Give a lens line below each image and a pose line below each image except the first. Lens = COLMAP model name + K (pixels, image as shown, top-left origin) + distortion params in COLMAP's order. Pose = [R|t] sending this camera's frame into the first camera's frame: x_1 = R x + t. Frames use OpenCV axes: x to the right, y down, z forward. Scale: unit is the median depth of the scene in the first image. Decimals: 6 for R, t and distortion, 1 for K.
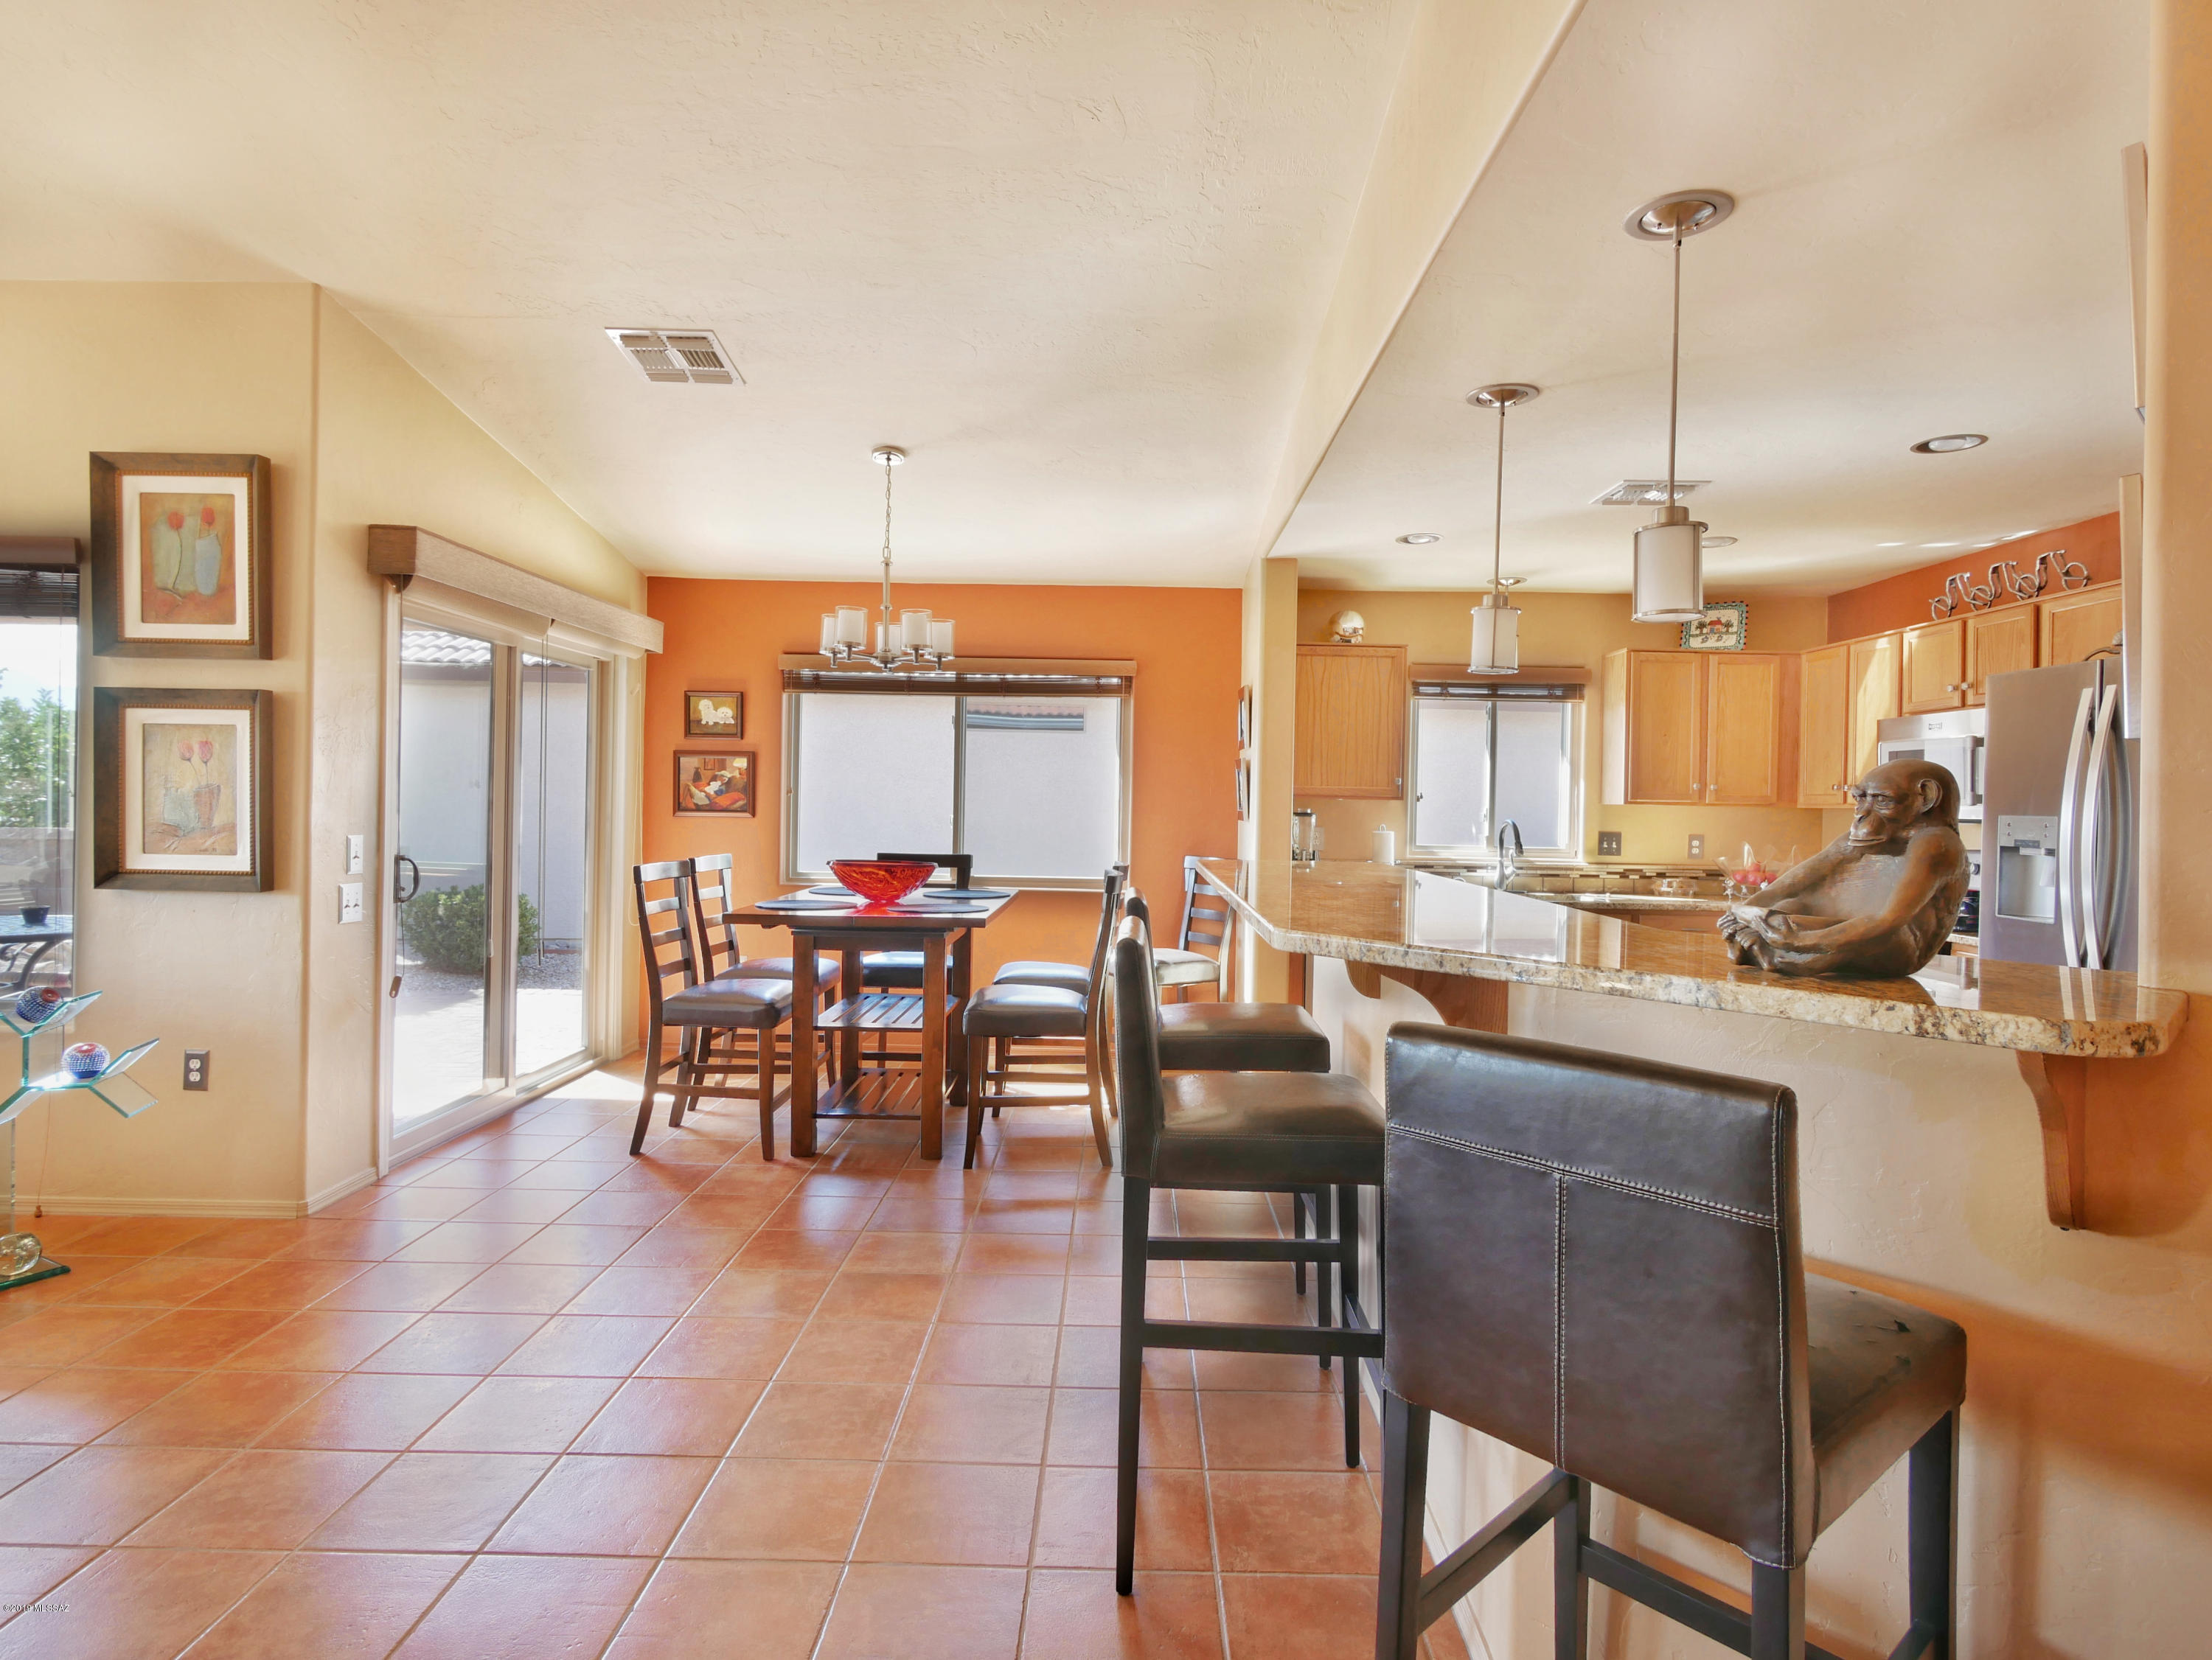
lens RADIAL K [[1211.7, 0, 1126.5], [0, 1211.7, 818.8], [0, 0, 1]] dist [0.007456, -0.003040]
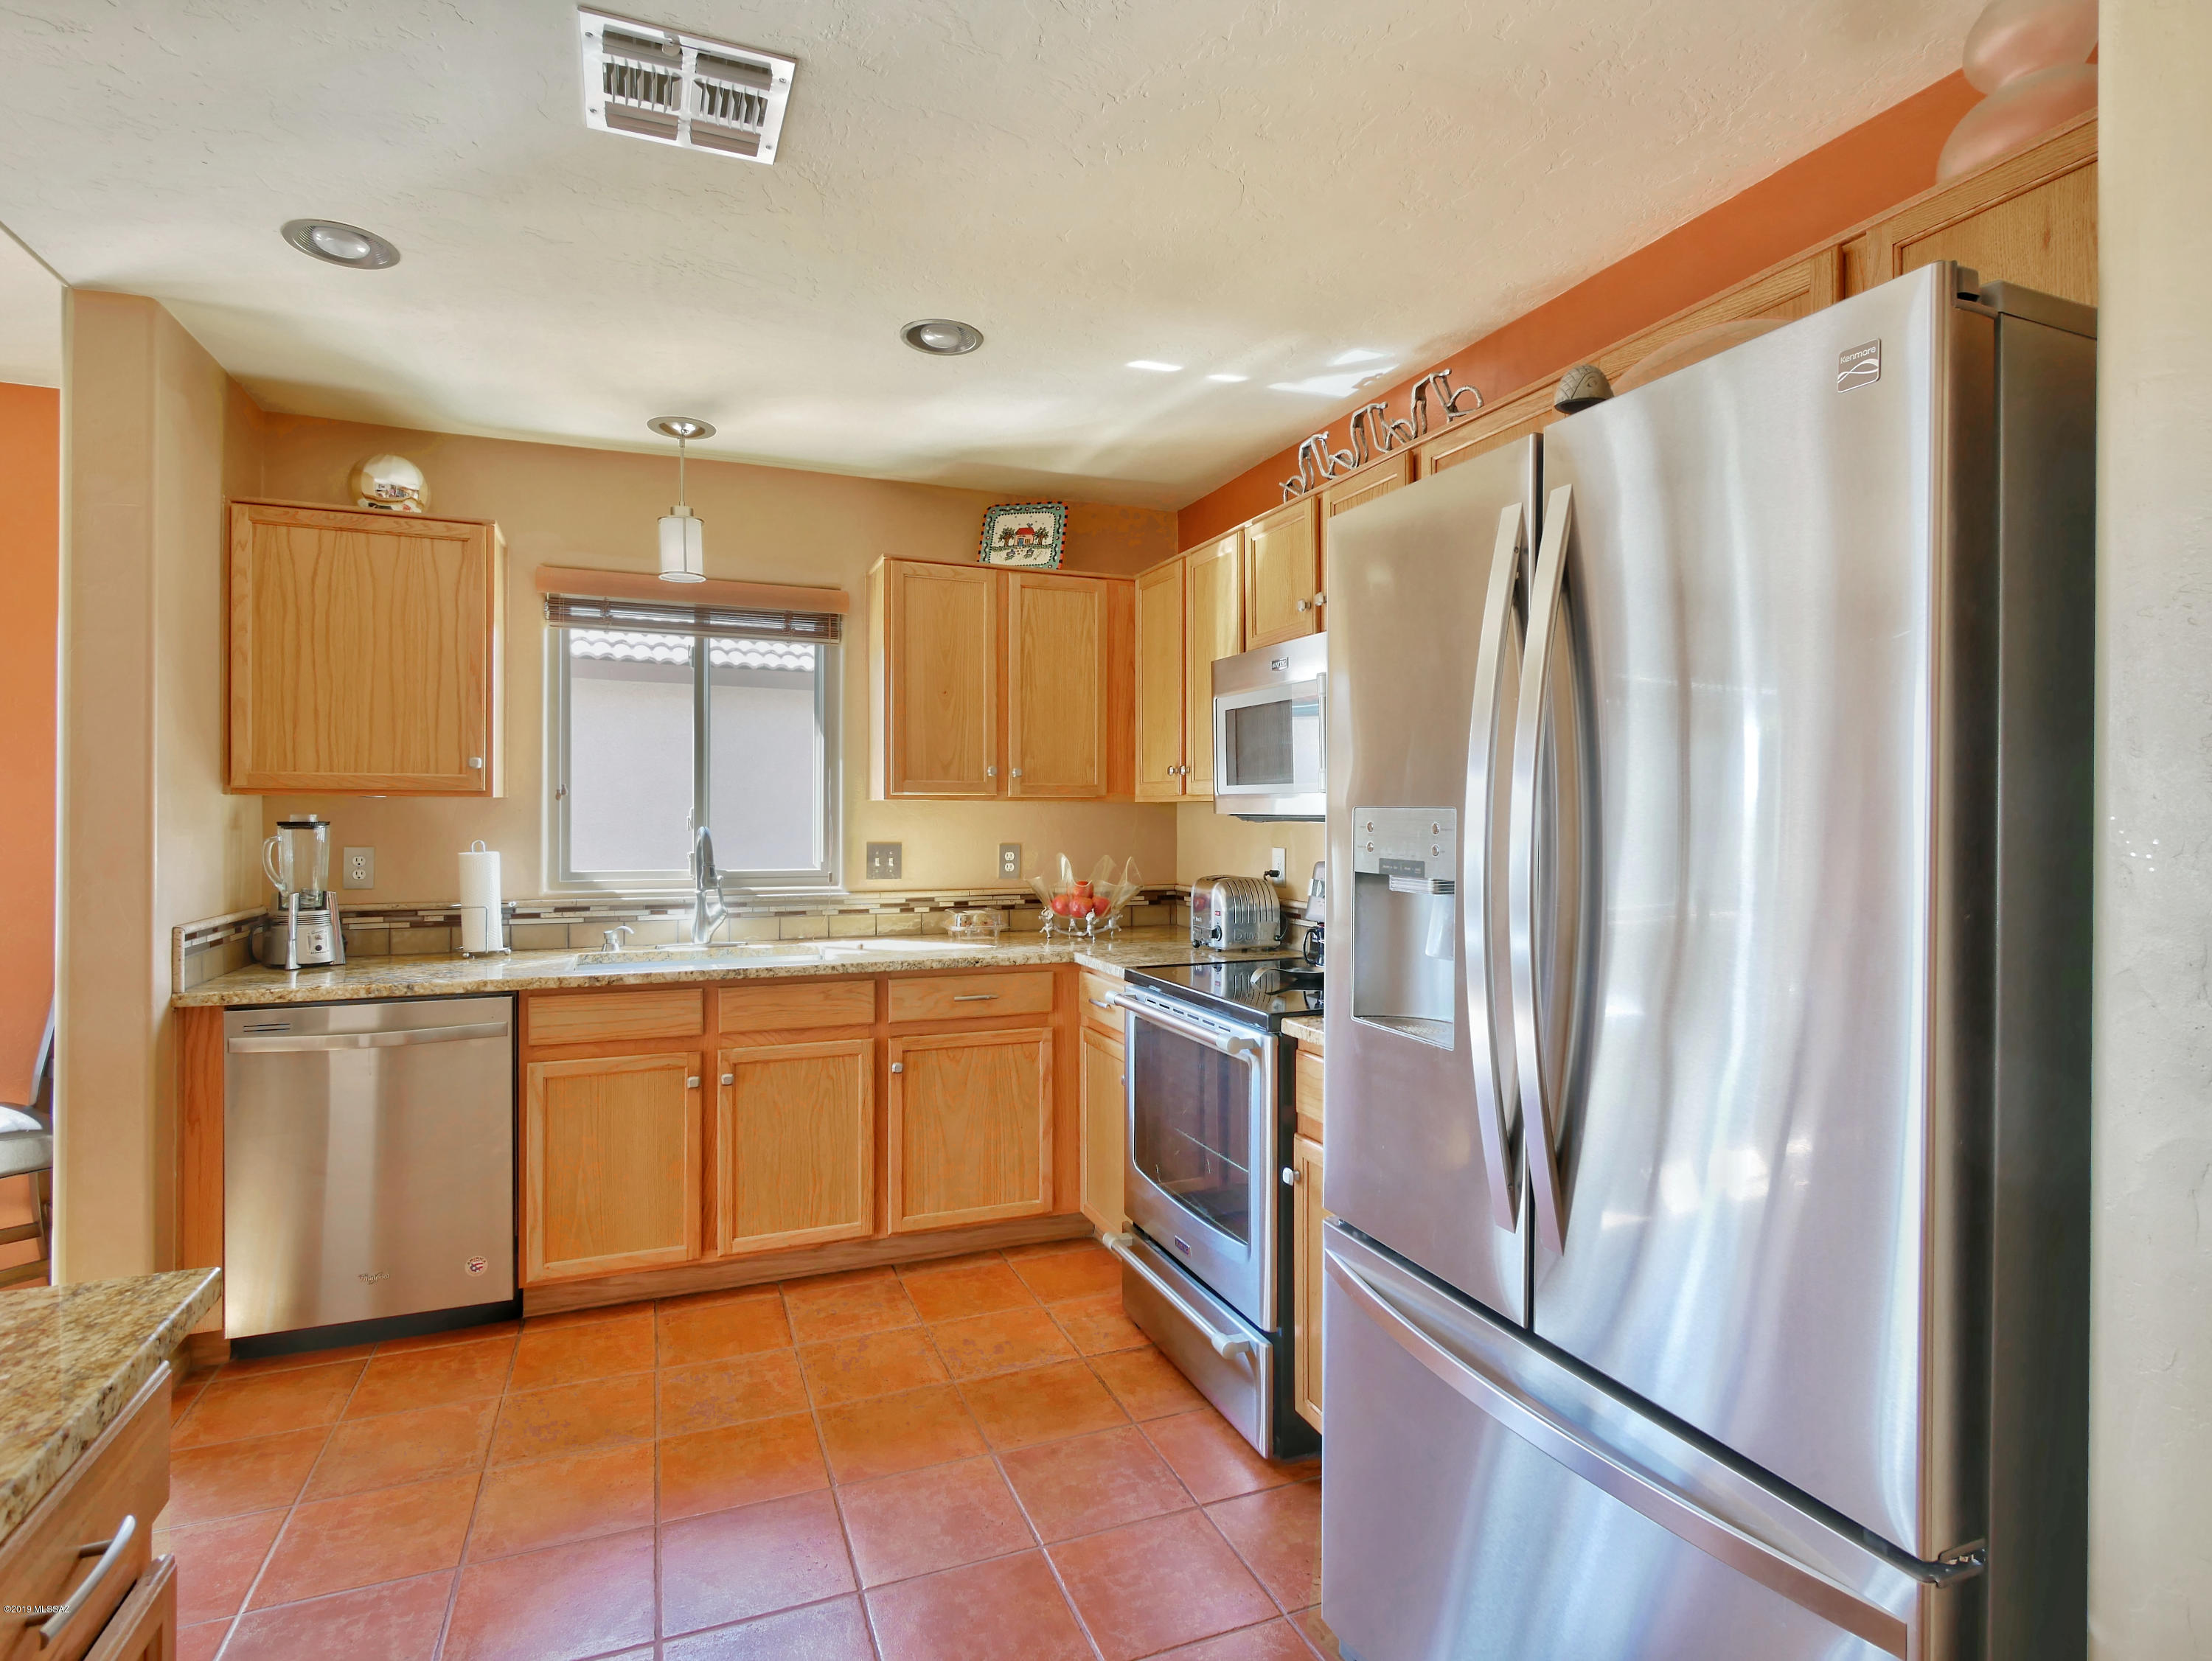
lens RADIAL K [[1151.5, 0, 1112.6], [0, 1151.5, 815.5], [0, 0, 1]] dist [-0.003899, 0.001322]
pose [[0.928658, -0.015091, 0.370631, 0.368146], [0.017307, 0.999847, -0.002652, 0.000035], [-0.370534, 0.008877, 0.928777, 0.489805]]
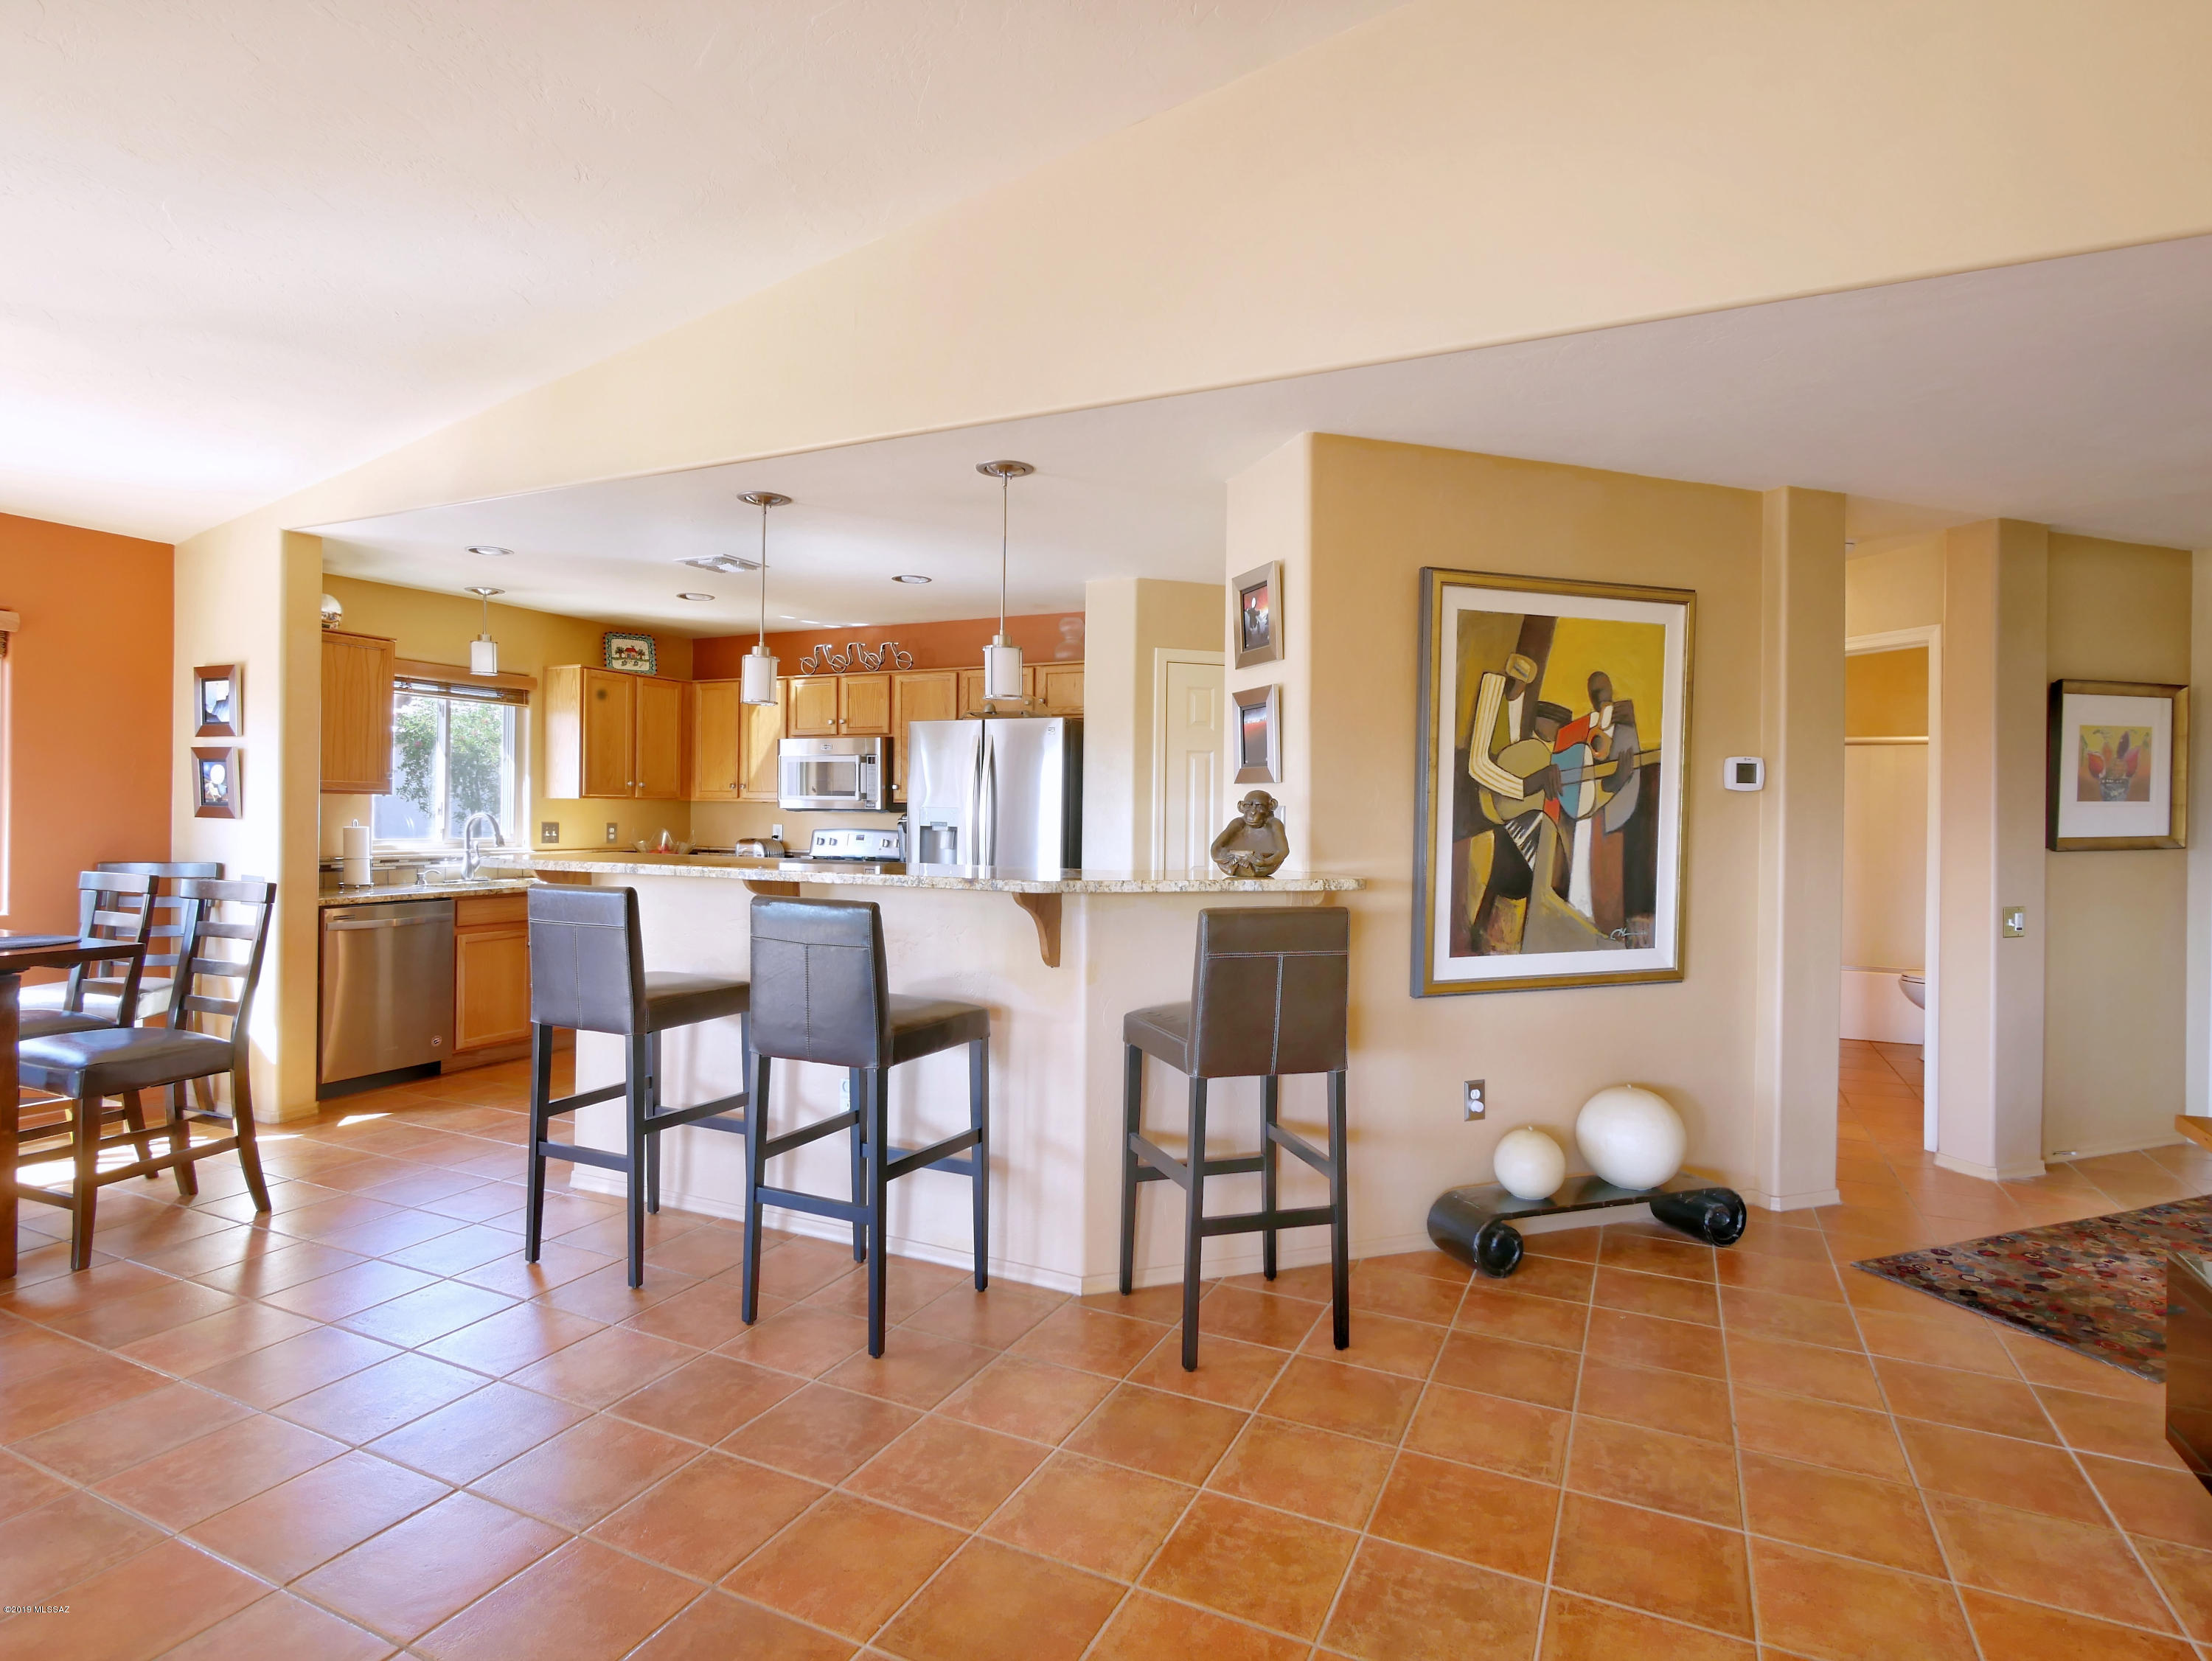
lens RADIAL K [[1151.5, 0, 1113.3], [0, 1151.5, 817.2], [0, 0, 1]] dist [-0.003899, 0.001322]
pose [[0.427829, -0.017057, 0.903699, -0.461212], [0.005930, 0.999853, 0.016064, -0.010445], [-0.903840, -0.001513, 0.427868, 0.074566]]
